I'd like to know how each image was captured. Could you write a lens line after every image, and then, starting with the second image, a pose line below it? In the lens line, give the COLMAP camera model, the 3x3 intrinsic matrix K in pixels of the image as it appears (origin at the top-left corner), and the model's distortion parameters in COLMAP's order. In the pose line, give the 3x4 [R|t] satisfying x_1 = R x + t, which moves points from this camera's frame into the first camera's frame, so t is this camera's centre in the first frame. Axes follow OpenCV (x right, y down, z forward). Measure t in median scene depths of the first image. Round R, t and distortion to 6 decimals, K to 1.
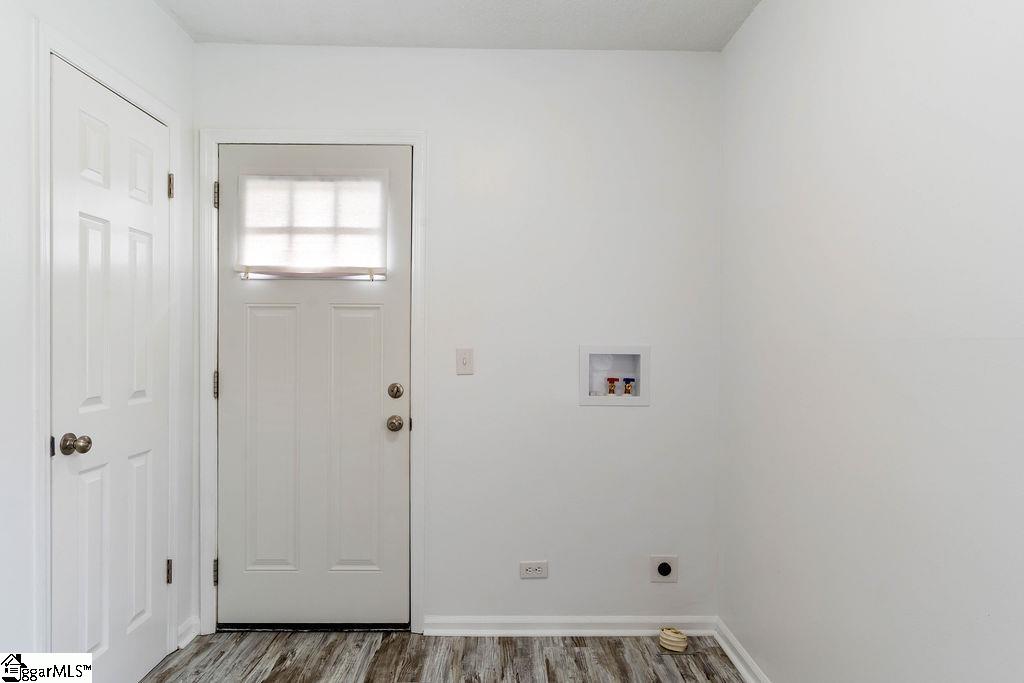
lens RADIAL K [[621.5, 0, 494.3], [0, 621.5, 336.7], [0, 0, 1]] dist [-0.005091, 0.001677]
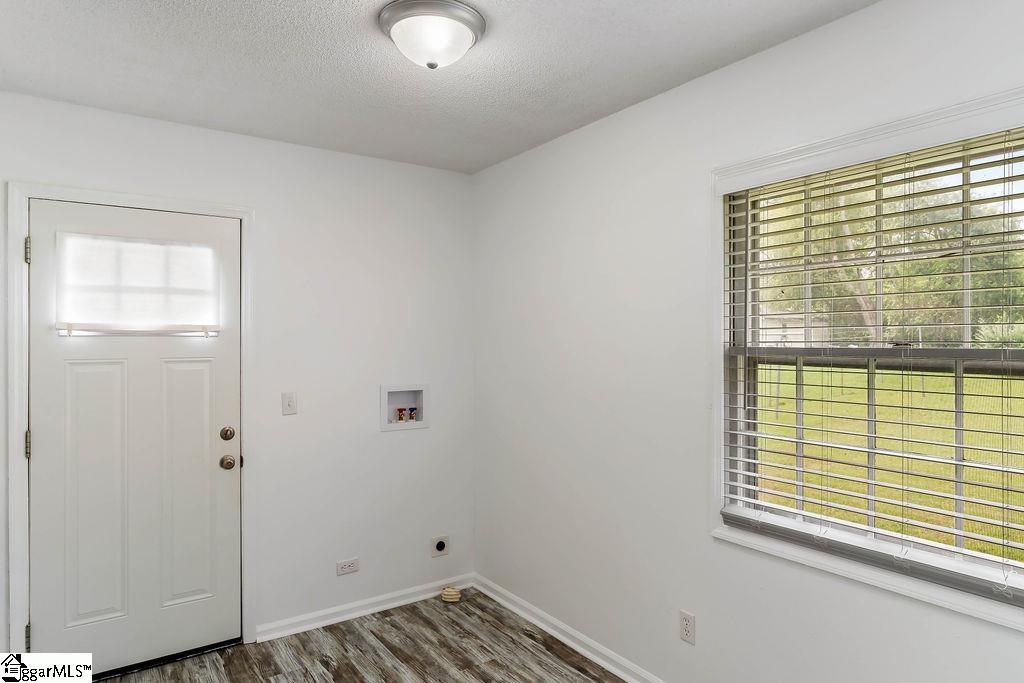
lens RADIAL K [[621.5, 0, 494.3], [0, 621.5, 336.7], [0, 0, 1]] dist [-0.005091, 0.001677]
pose [[0.838491, -0.008944, 0.544843, -0.367600], [0.013553, 0.999898, -0.004445, -0.078472], [-0.544747, 0.011112, 0.838527, -0.216199]]
